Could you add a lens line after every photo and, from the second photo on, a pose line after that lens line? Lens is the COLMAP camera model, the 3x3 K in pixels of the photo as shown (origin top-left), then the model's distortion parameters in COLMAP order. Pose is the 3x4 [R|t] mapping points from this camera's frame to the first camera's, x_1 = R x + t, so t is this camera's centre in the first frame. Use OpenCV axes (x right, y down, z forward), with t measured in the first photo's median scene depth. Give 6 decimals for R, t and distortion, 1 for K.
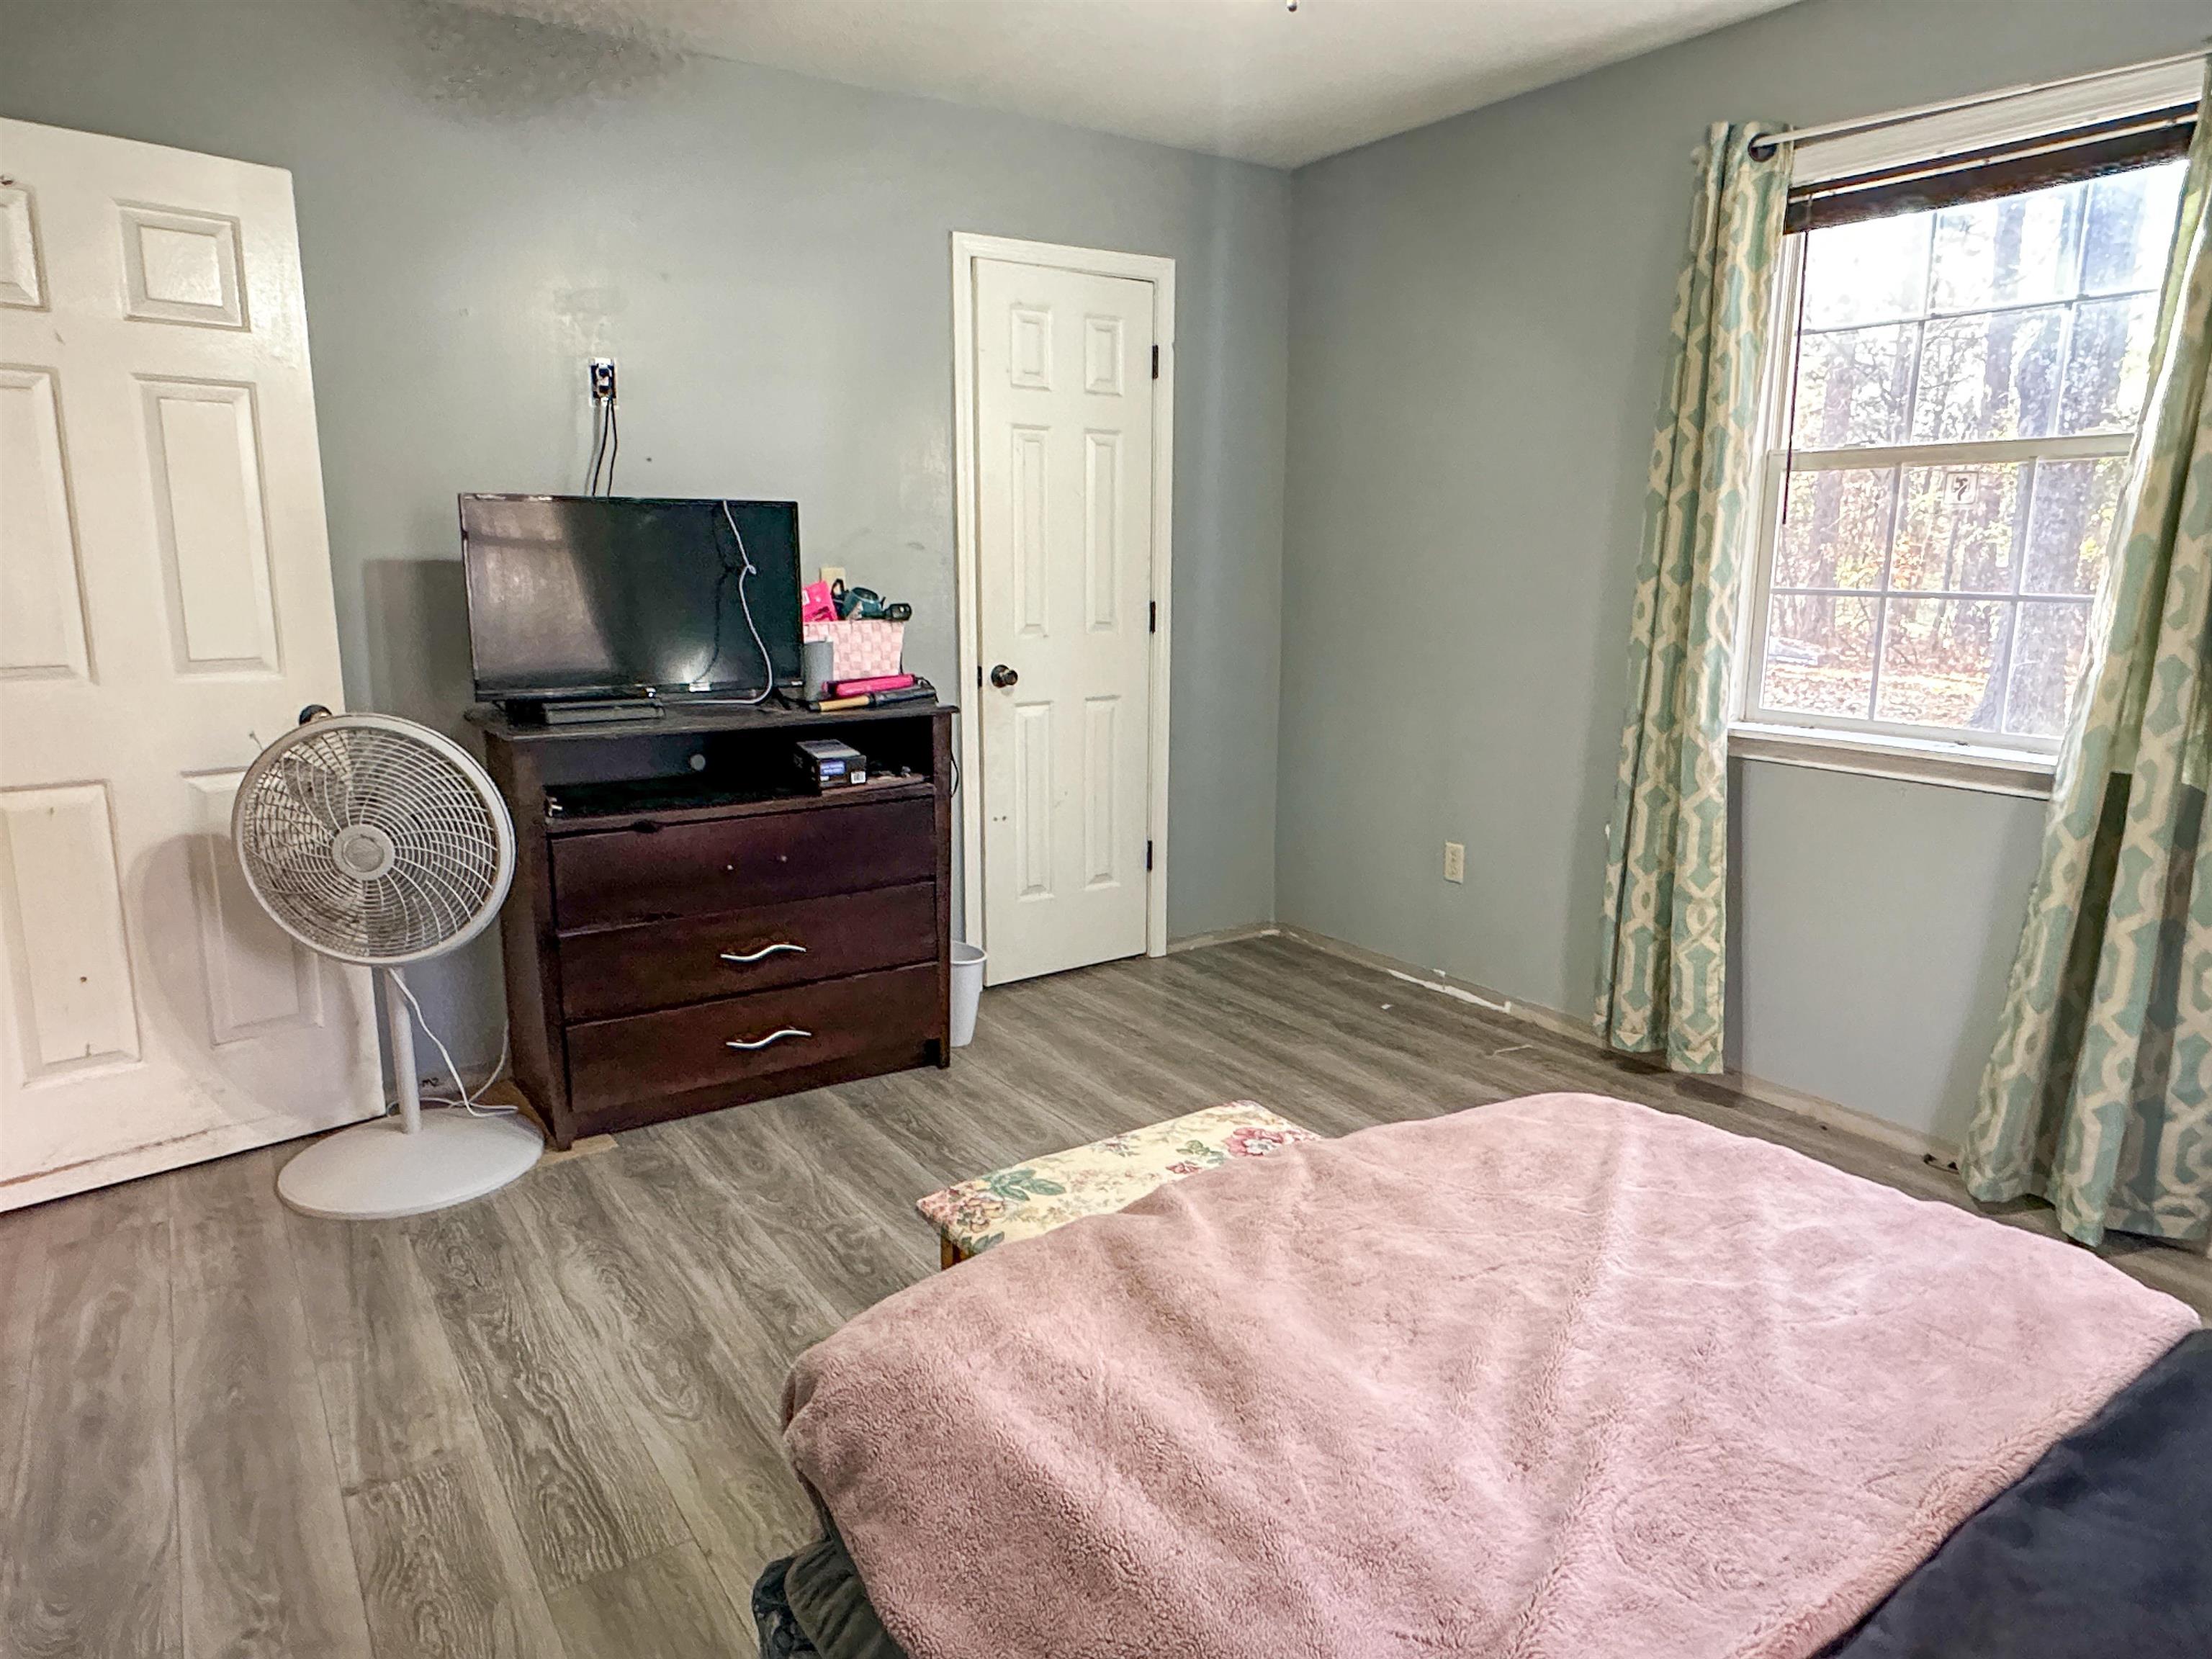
lens RADIAL K [[1407.2, 0, 1111.5], [0, 1407.2, 824.1], [0, 0, 1]] dist [0.001733, 0.000198]
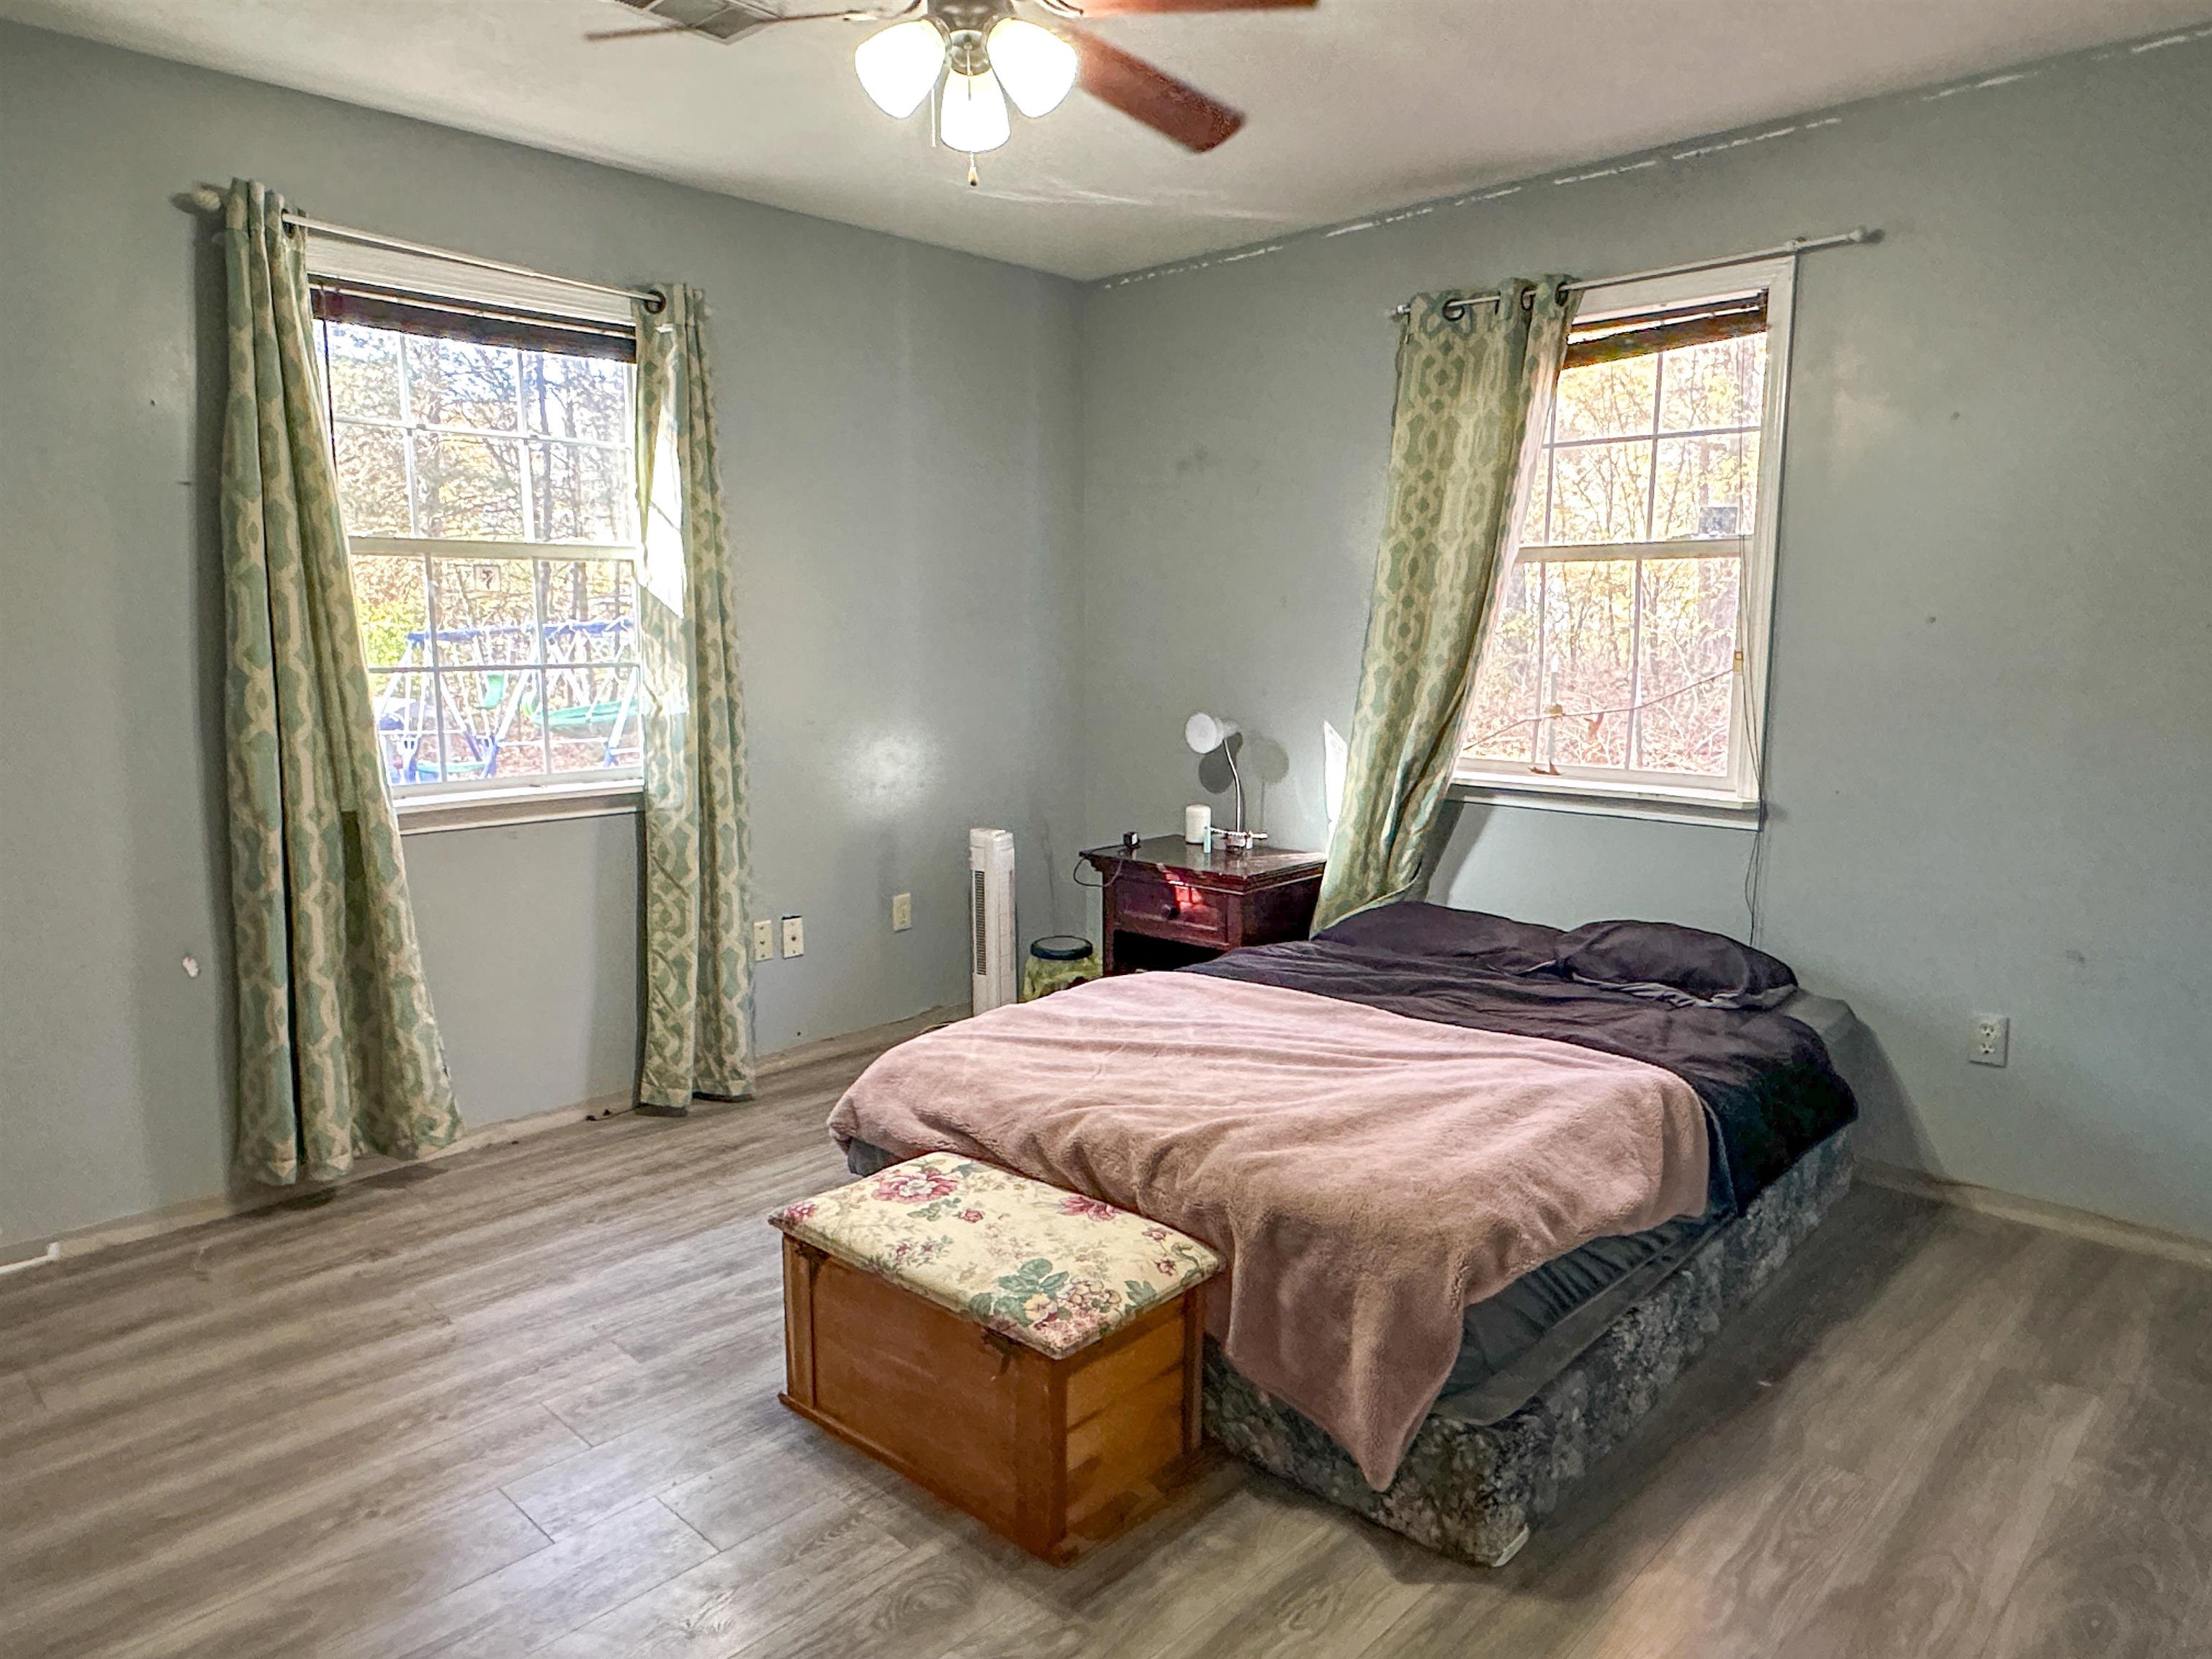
lens RADIAL K [[1407.2, 0, 1109.1], [0, 1407.2, 832.0], [0, 0, 1]] dist [0.001733, 0.000198]
pose [[-0.205750, -0.148071, 0.967337, -0.759362], [0.189883, 0.963660, 0.187896, -0.169845], [-0.960006, 0.222340, -0.170157, 0.814119]]
